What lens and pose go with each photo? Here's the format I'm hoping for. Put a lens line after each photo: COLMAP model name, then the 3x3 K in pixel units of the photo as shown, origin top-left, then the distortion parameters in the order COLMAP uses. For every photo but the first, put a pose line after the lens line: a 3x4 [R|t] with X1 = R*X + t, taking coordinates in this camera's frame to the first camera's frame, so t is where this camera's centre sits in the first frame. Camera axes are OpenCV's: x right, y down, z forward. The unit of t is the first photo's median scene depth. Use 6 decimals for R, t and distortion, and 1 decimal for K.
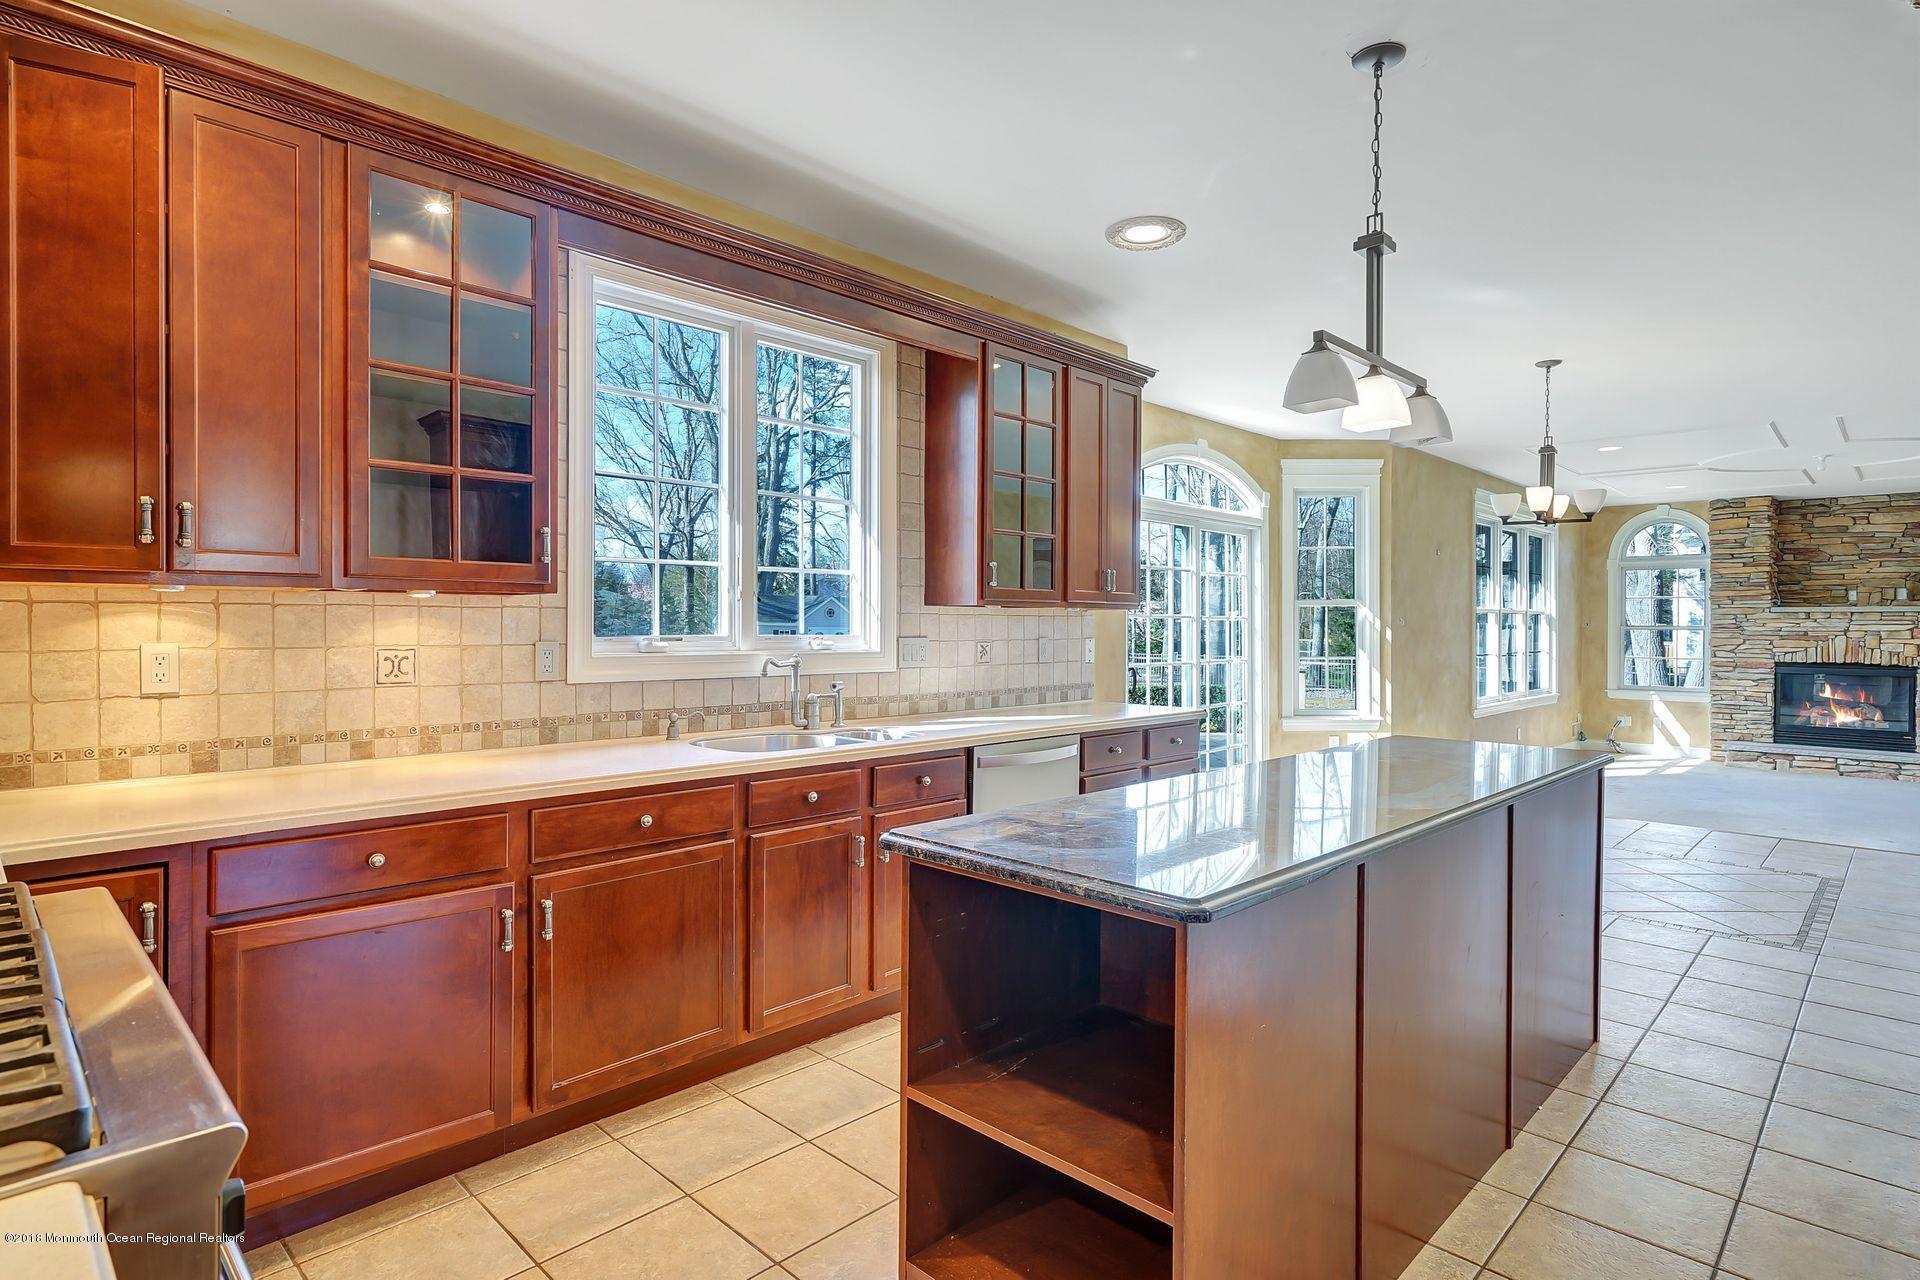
lens RADIAL K [[1005.8, 0, 956.9], [0, 1005.8, 628.2], [0, 0, 1]] dist [0.024370, -0.000157]
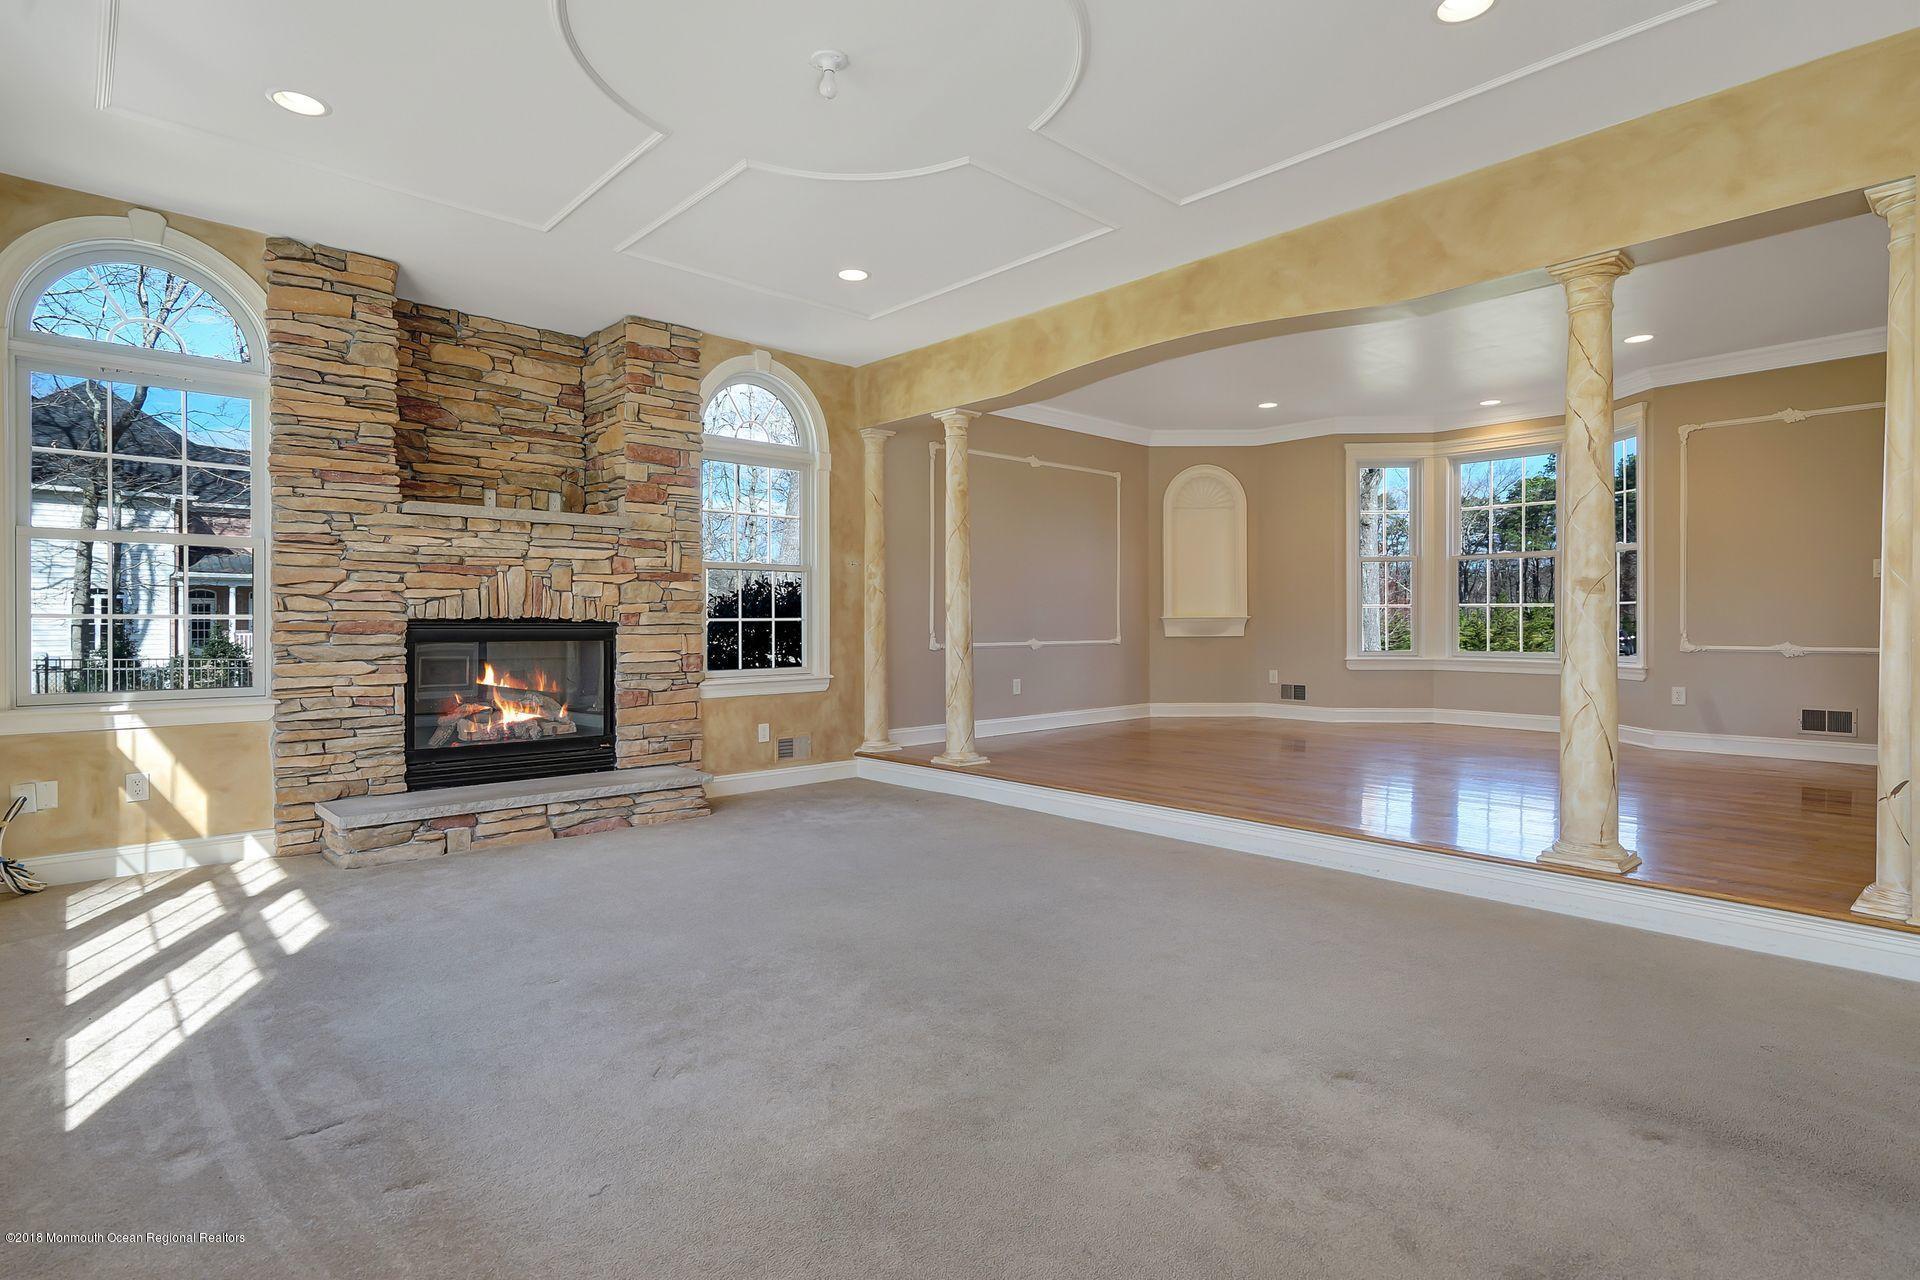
lens RADIAL K [[931.3, 0, 929.5], [0, 931.3, 632.2], [0, 0, 1]] dist [0.001753, 0.000111]
pose [[0.051609, -0.011562, 0.998600, 0.384779], [0.004668, 0.999925, 0.011336, 0.035328], [-0.998656, 0.004077, 0.051659, 0.738291]]
